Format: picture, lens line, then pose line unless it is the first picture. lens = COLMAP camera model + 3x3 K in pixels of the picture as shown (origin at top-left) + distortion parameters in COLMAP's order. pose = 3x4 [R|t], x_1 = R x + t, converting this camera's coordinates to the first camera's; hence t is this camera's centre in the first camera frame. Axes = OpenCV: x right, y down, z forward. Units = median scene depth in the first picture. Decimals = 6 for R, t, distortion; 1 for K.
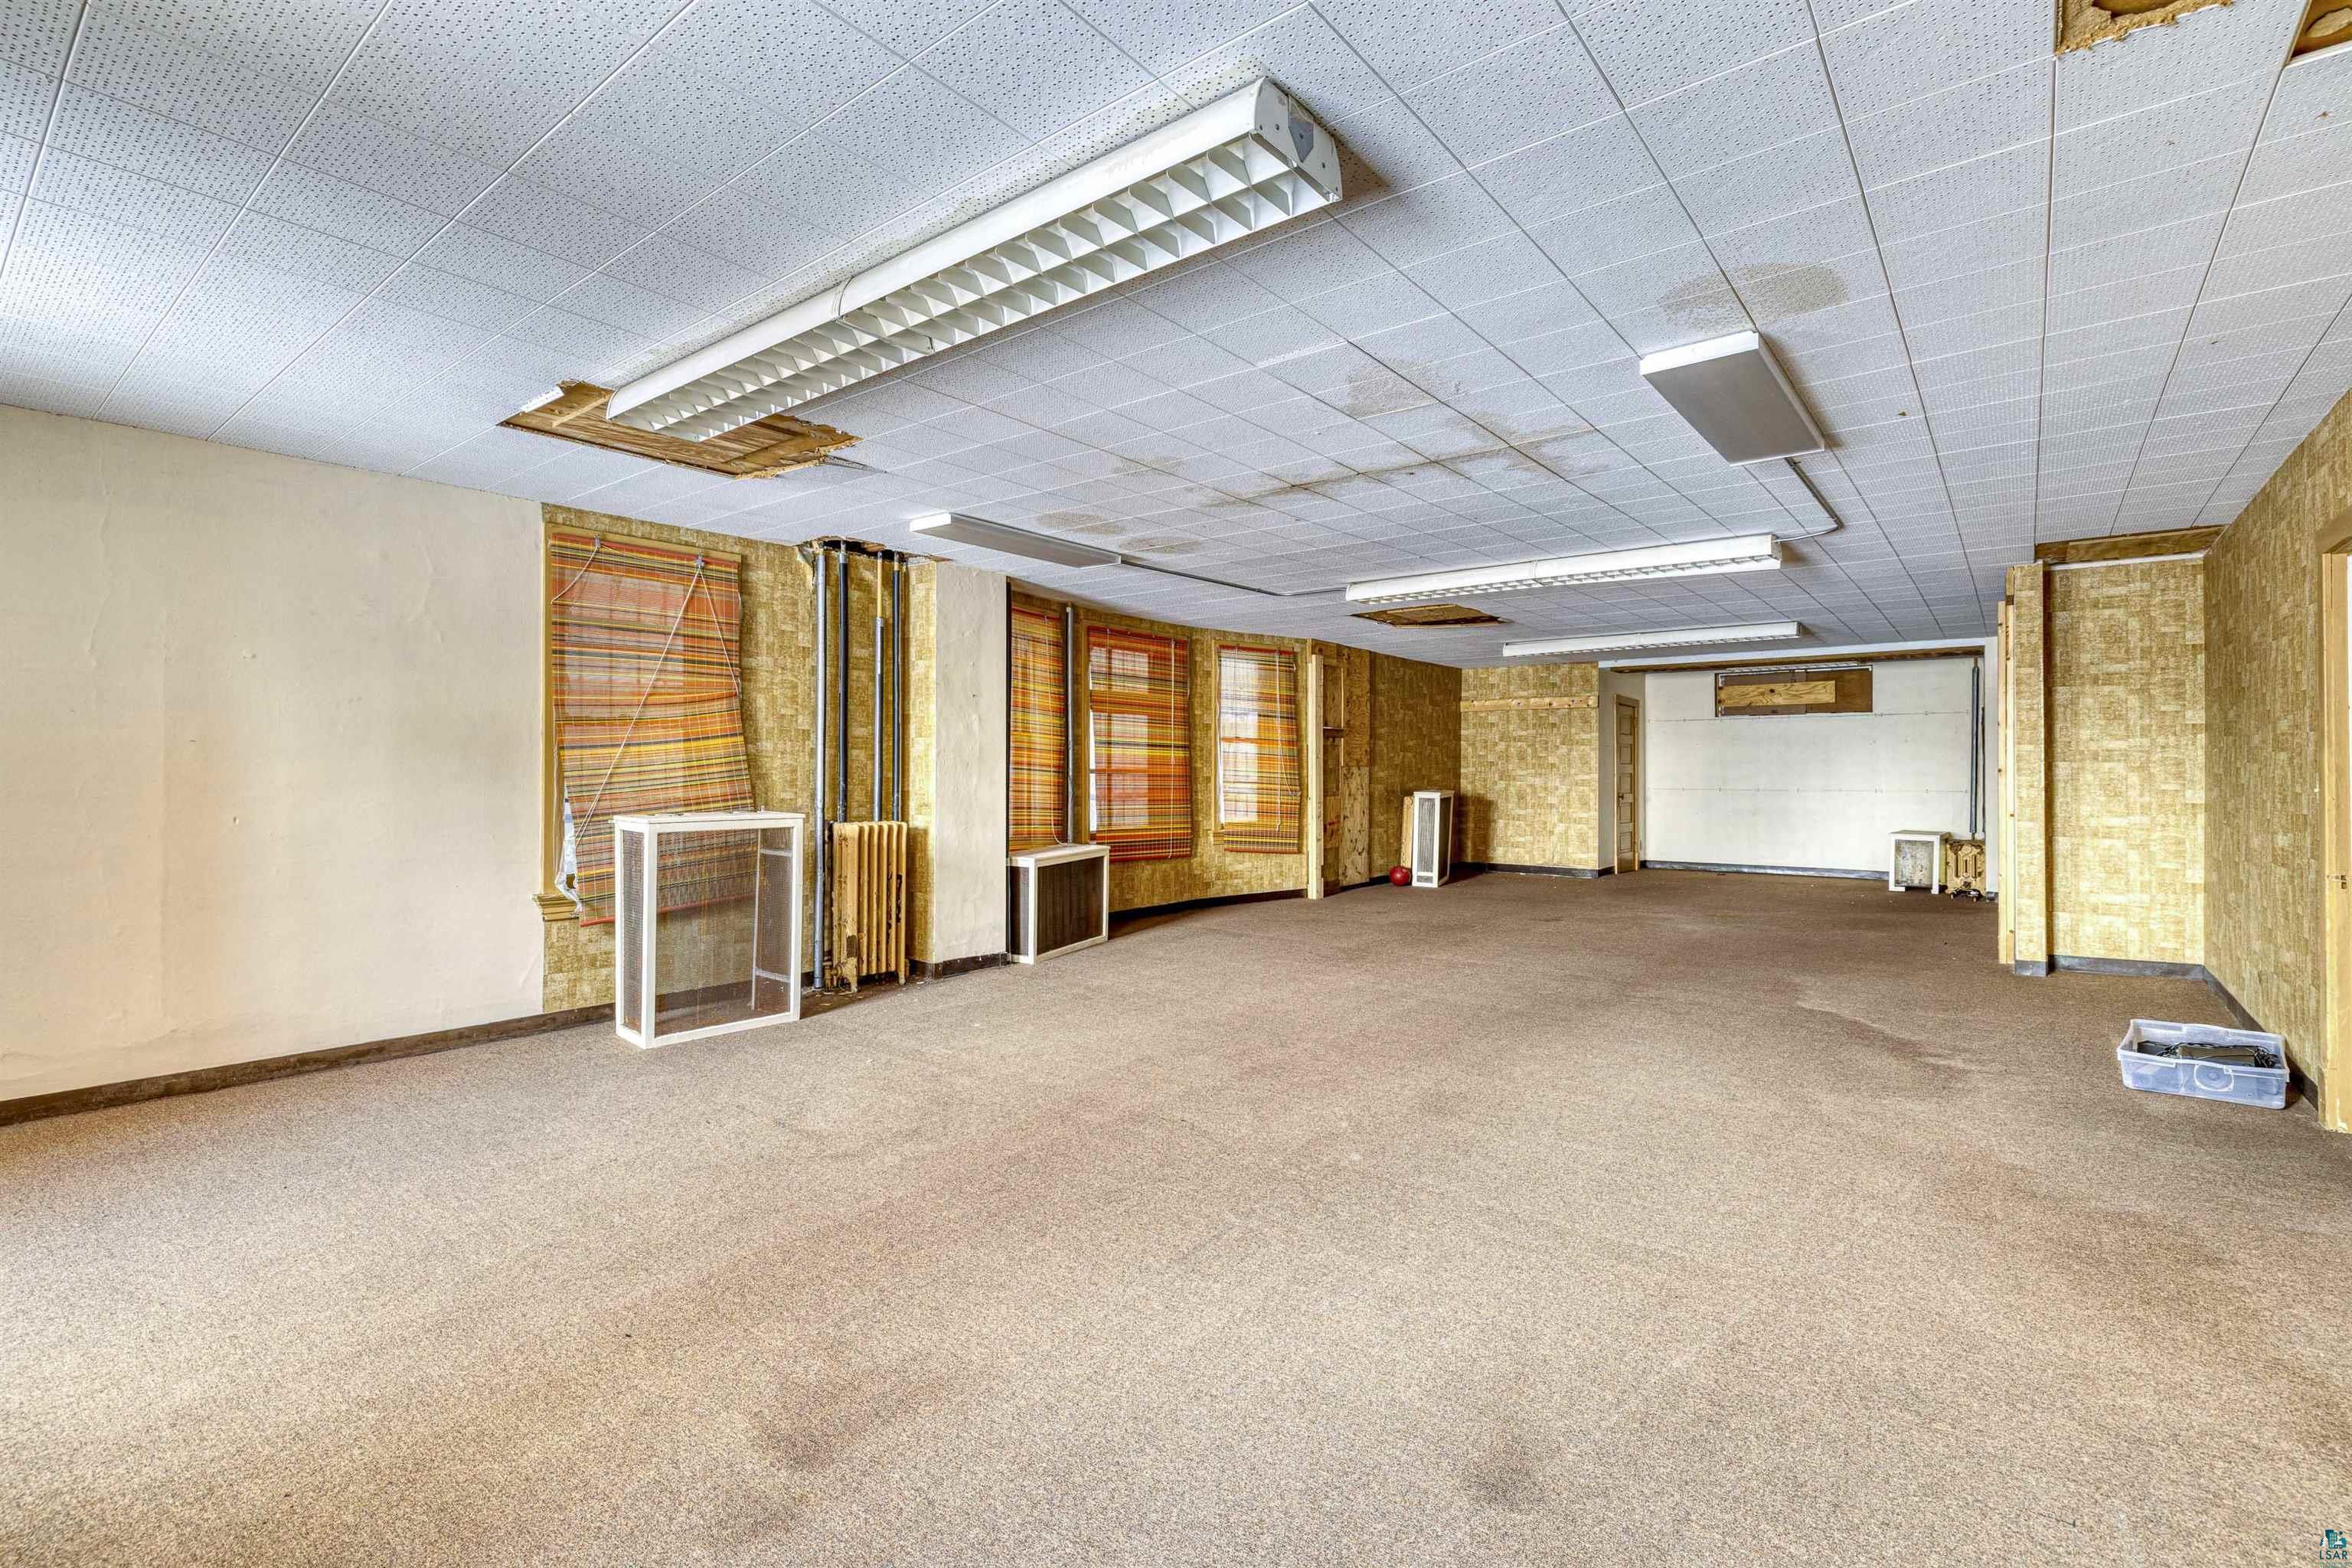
lens RADIAL K [[1049.4, 0, 1166.9], [0, 1049.4, 767.6], [0, 0, 1]] dist [-0.003801, -0.000035]
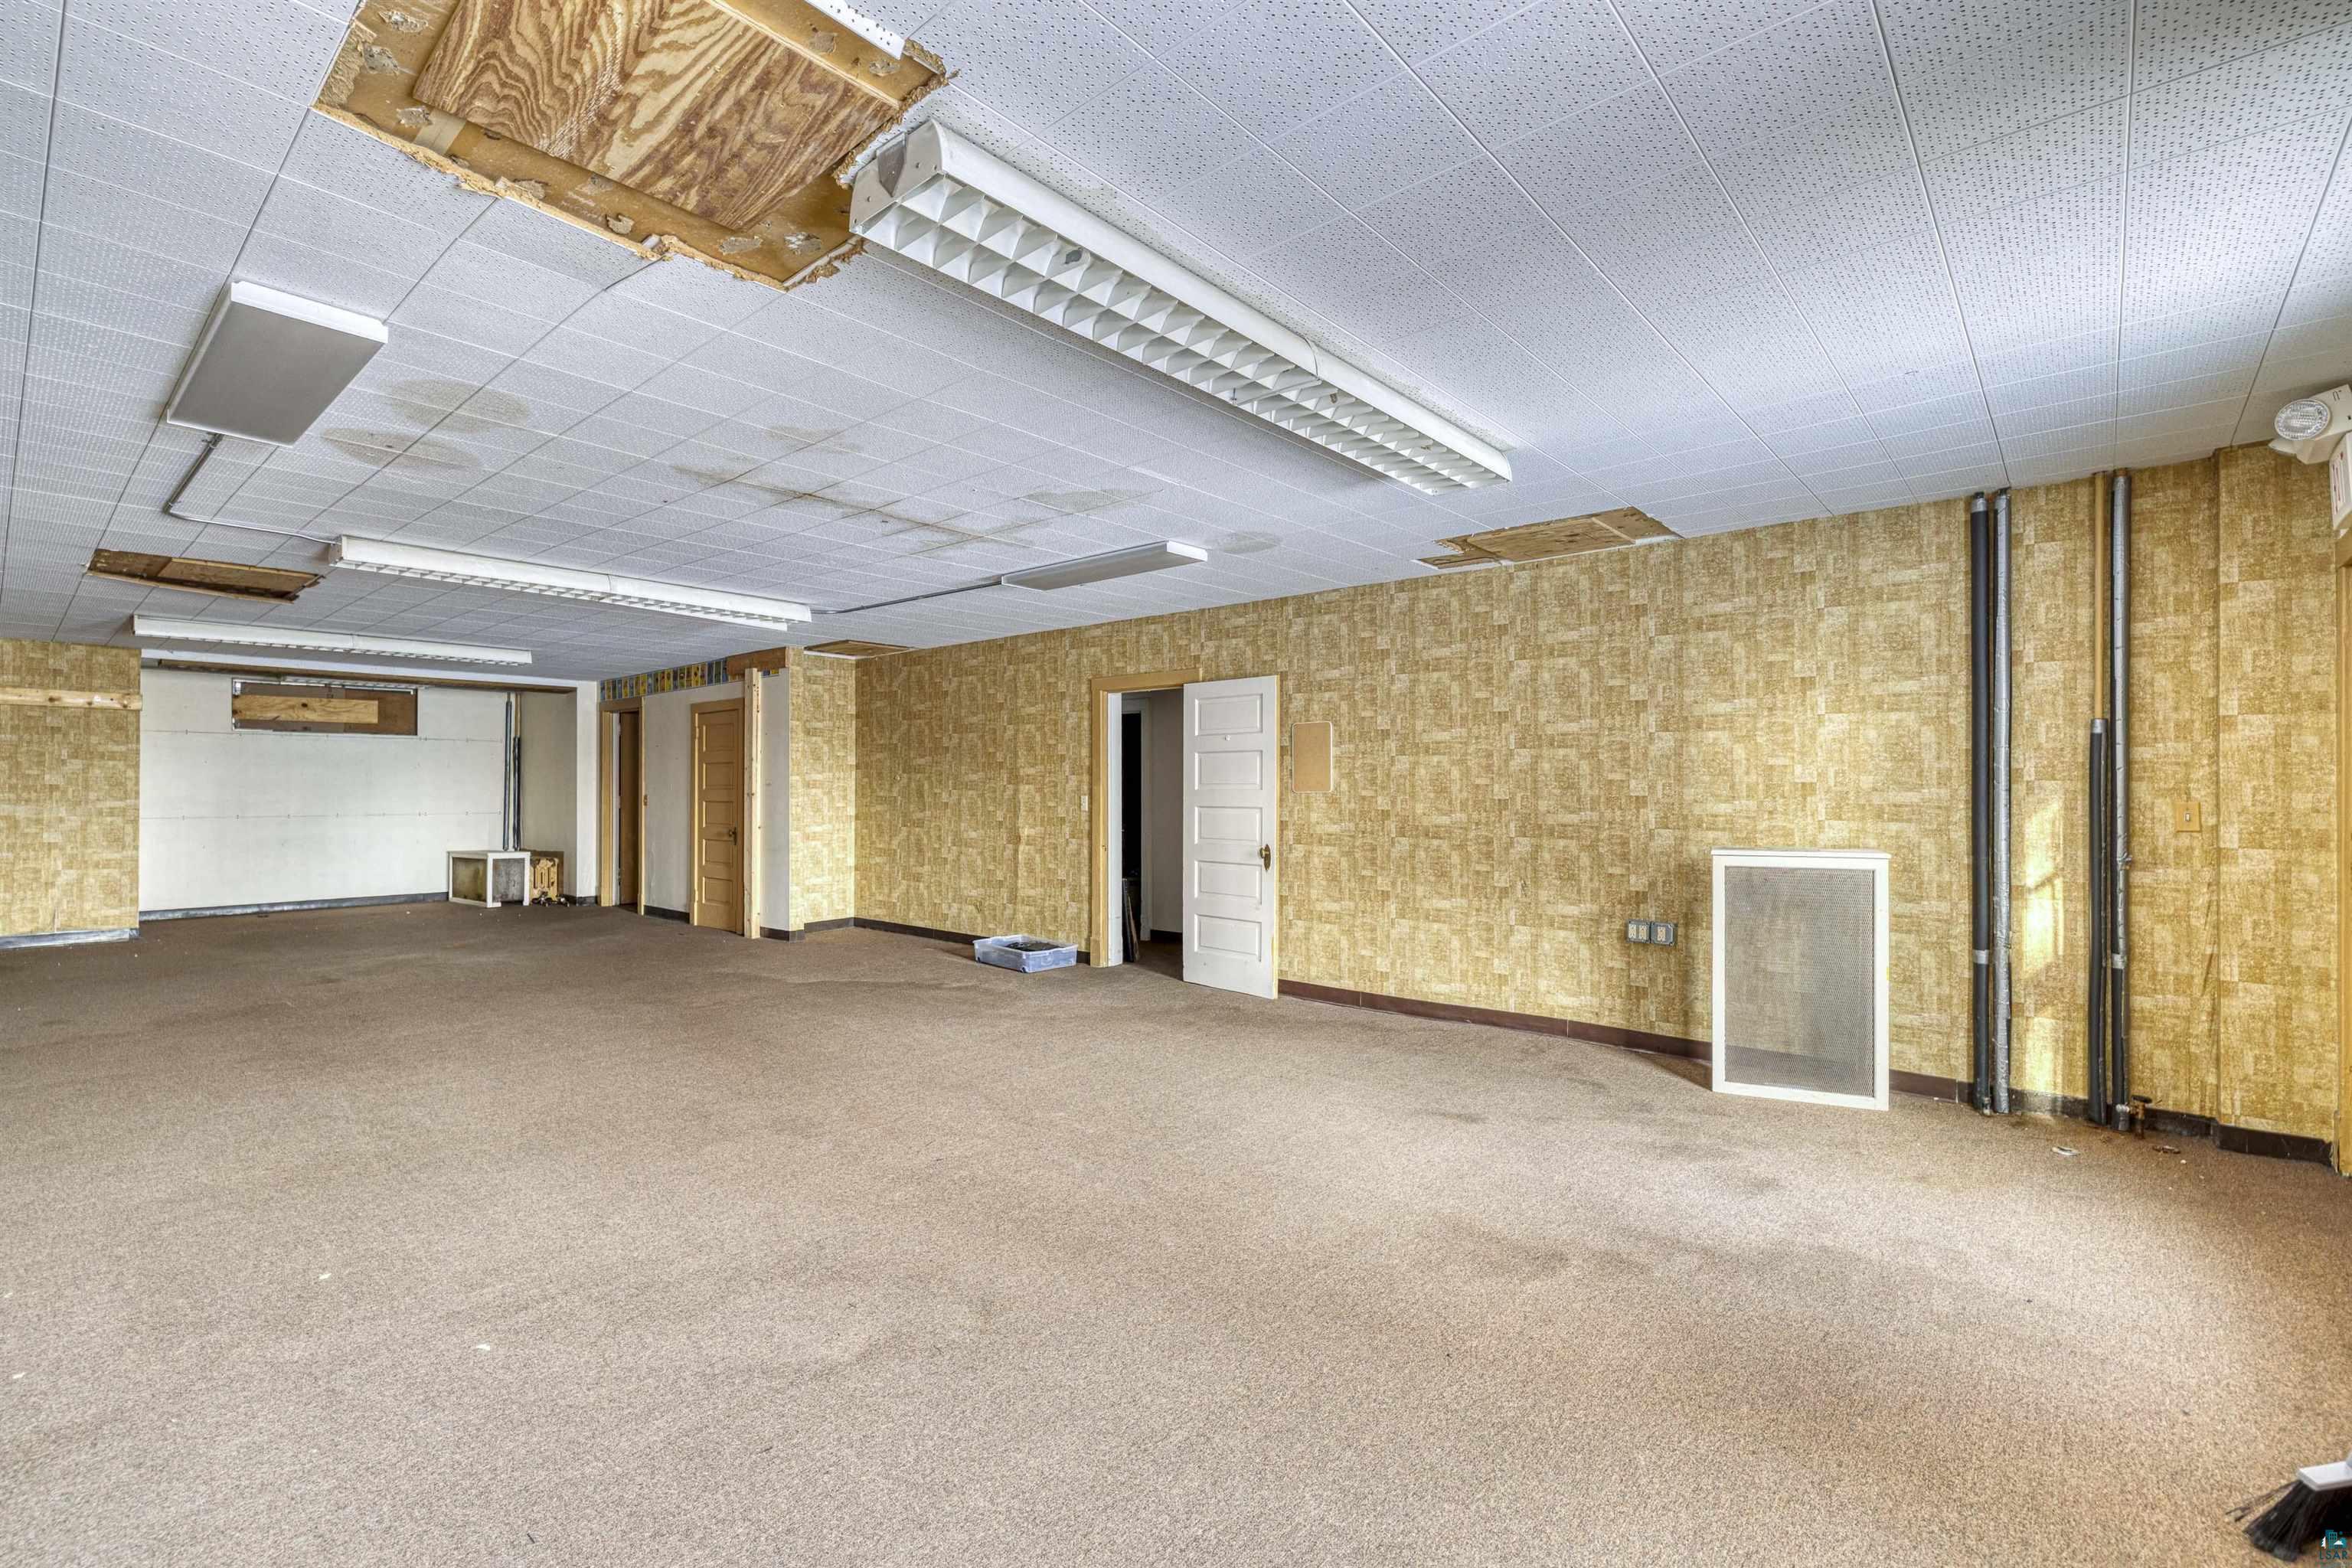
lens RADIAL K [[1049.4, 0, 1164.2], [0, 1049.4, 789.4], [0, 0, 1]] dist [-0.003801, -0.000035]
pose [[0.055073, 0.002064, 0.998480, -0.564016], [-0.002126, 0.999996, -0.001950, -0.002171], [-0.998480, -0.002016, 0.055077, 0.444092]]
